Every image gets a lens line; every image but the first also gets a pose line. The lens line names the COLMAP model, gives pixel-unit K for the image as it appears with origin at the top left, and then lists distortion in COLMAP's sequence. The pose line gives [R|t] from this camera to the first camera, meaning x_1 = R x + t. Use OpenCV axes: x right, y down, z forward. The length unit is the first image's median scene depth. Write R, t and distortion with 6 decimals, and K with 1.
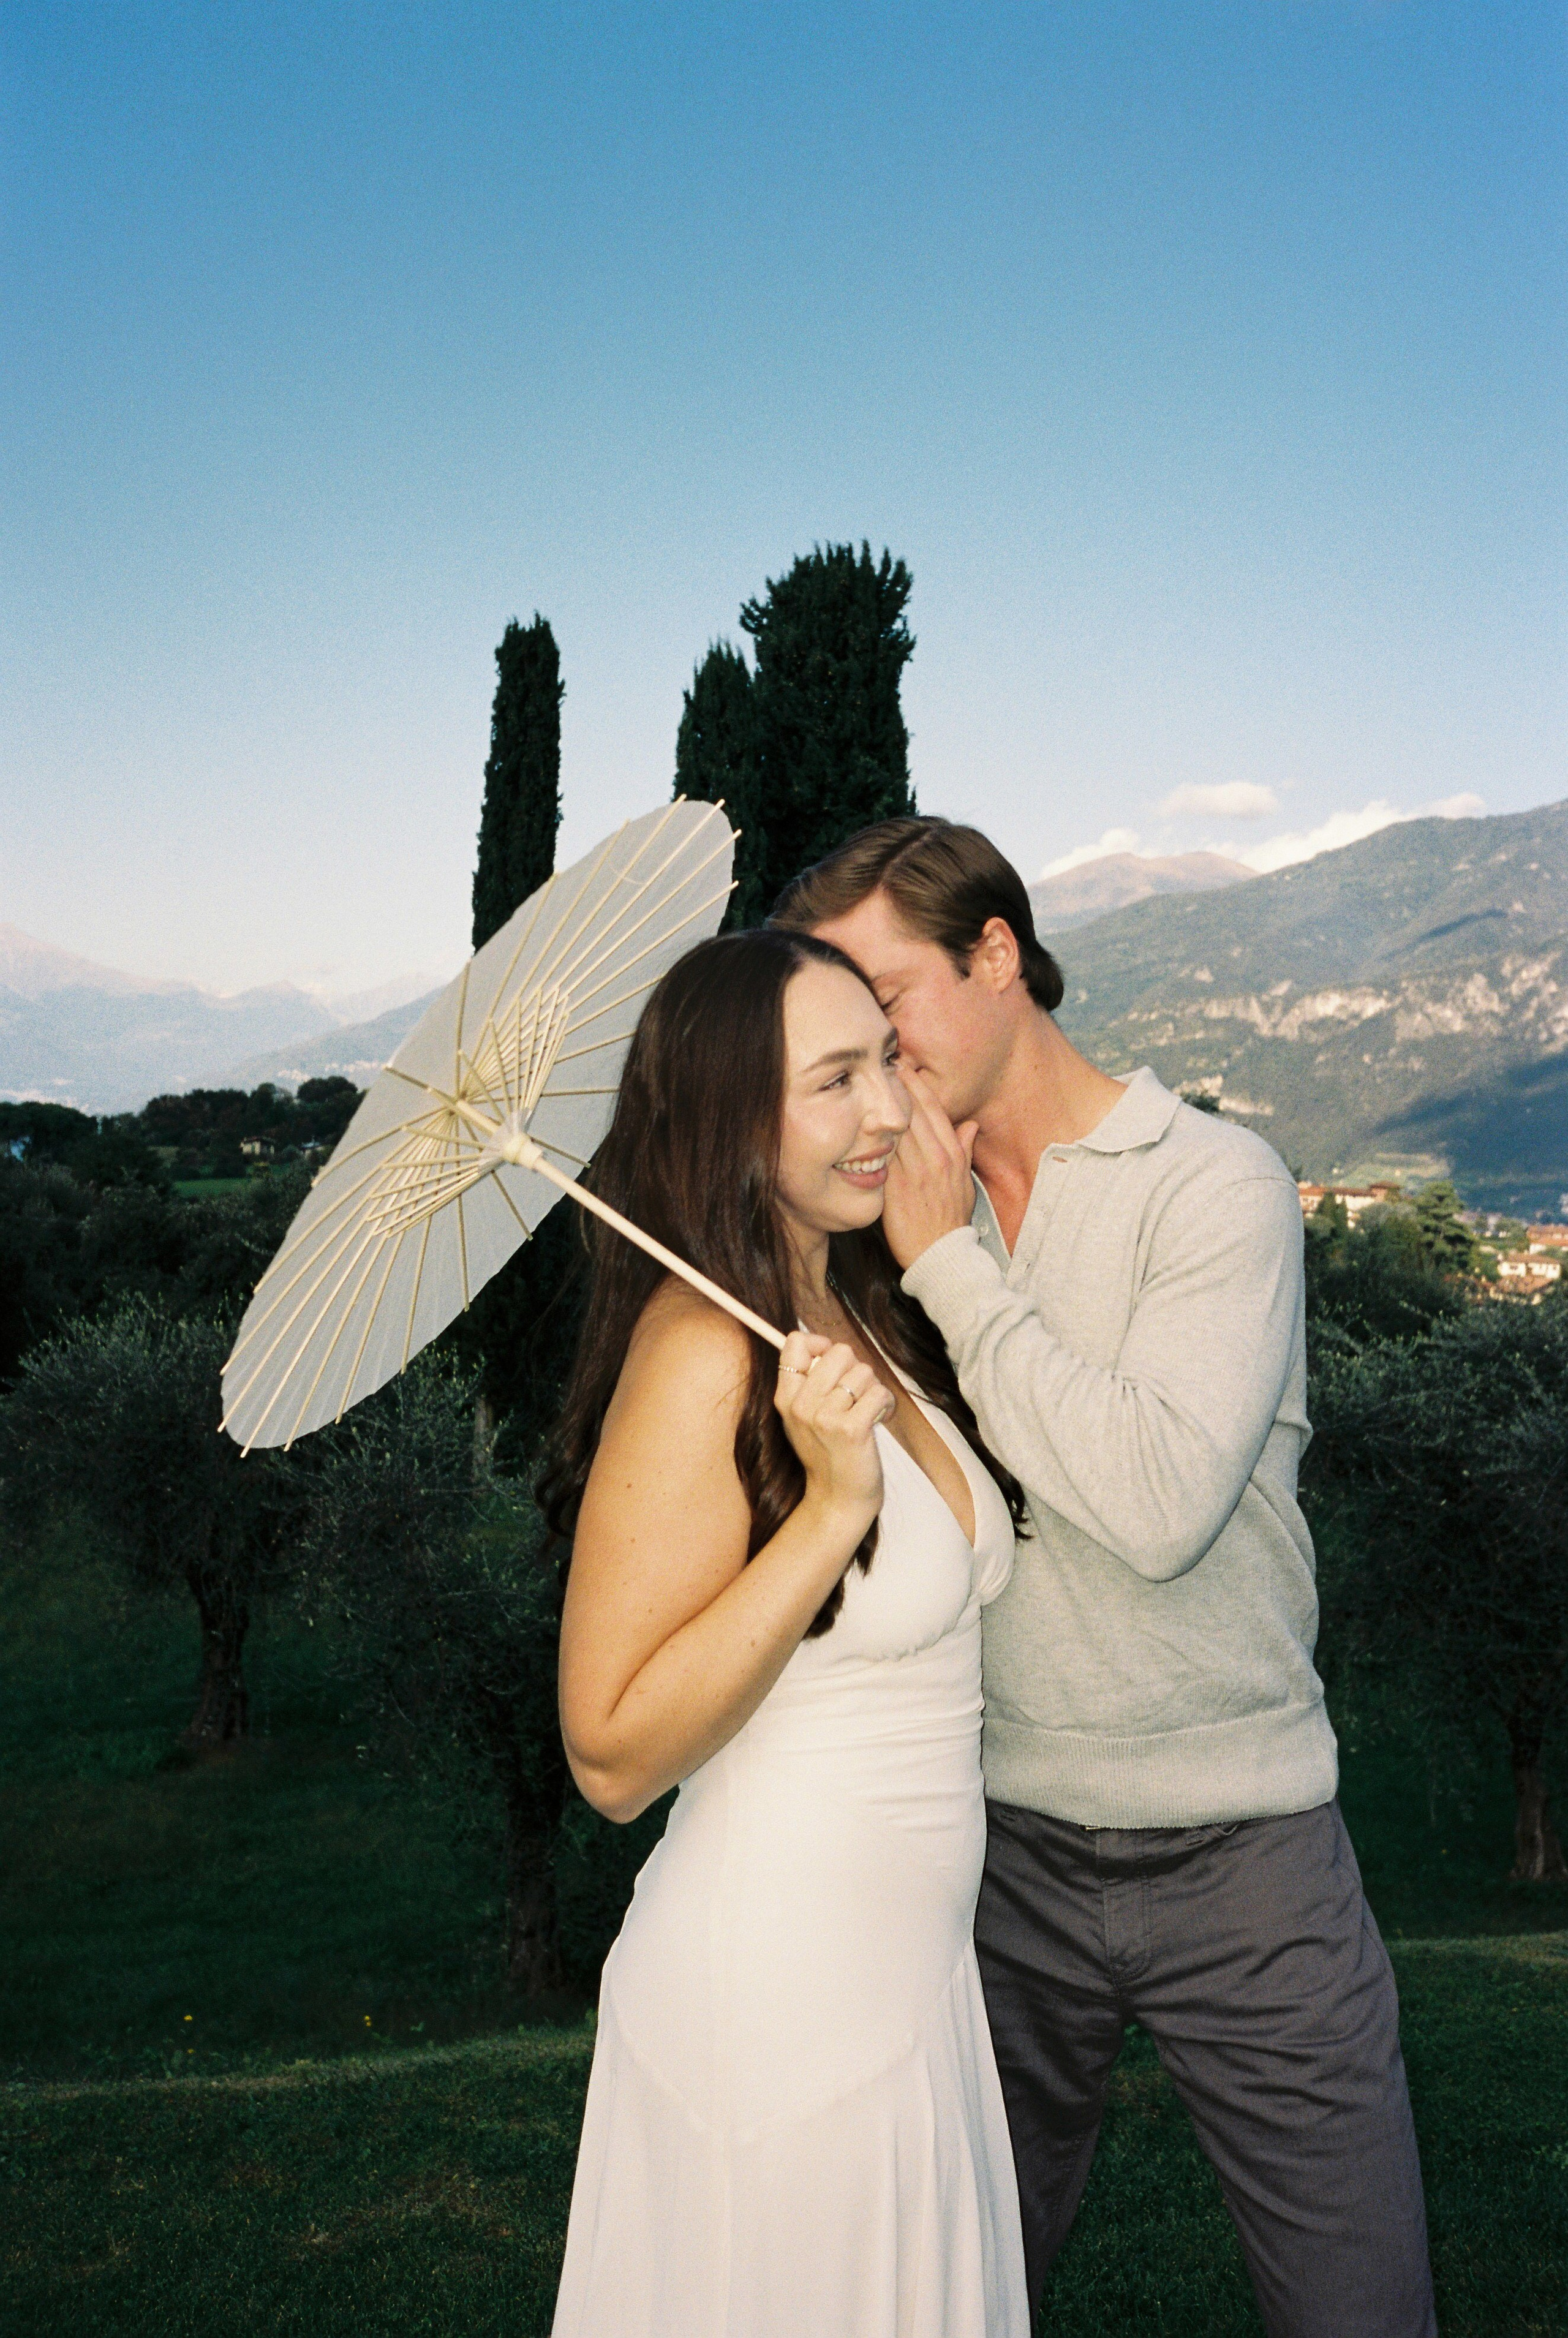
lens RADIAL K [[2334.1, 0, 815.7], [0, 2334.1, 1153.6], [0, 0, 1]] dist [0.063457, 0.000000]
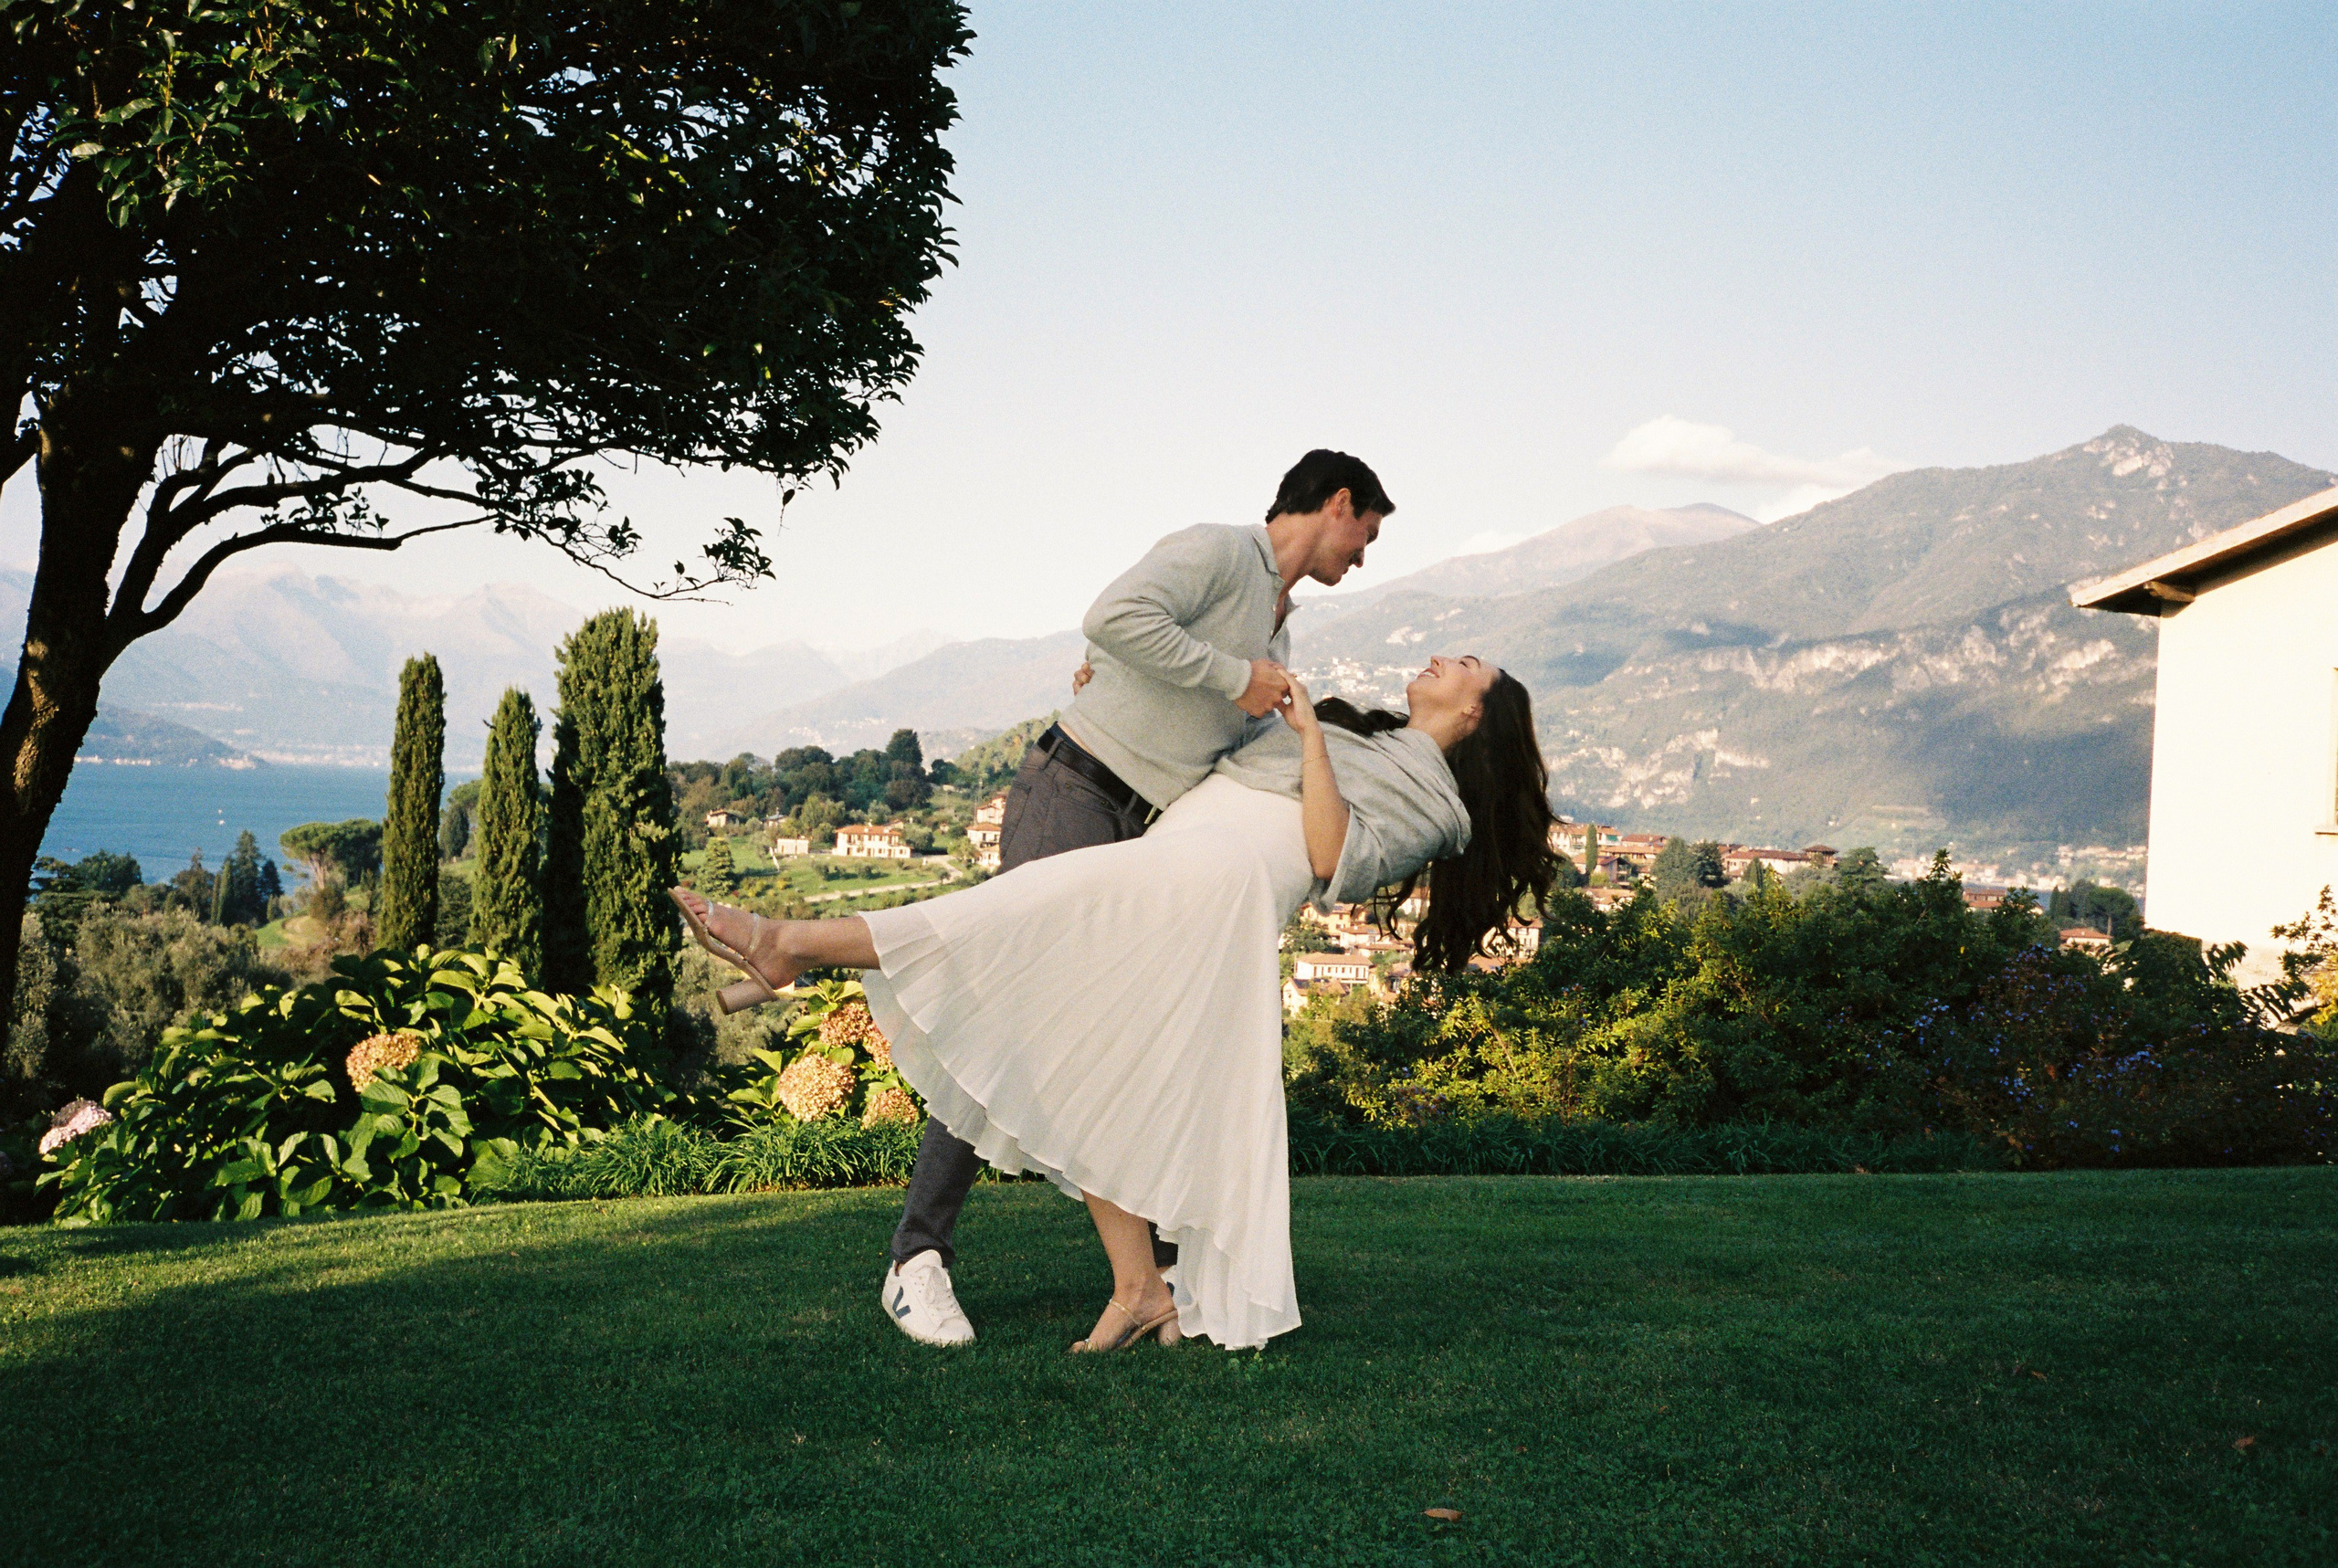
lens RADIAL K [[2334.1, 0, 1242.8], [0, 2334.1, 788.1], [0, 0, 1]] dist [0.063457, 0.000000]
pose [[0.999009, -0.003369, -0.044383, 0.492269], [0.003174, 0.999985, -0.004452, -0.130750], [0.044398, 0.004306, 0.999005, -0.538236]]
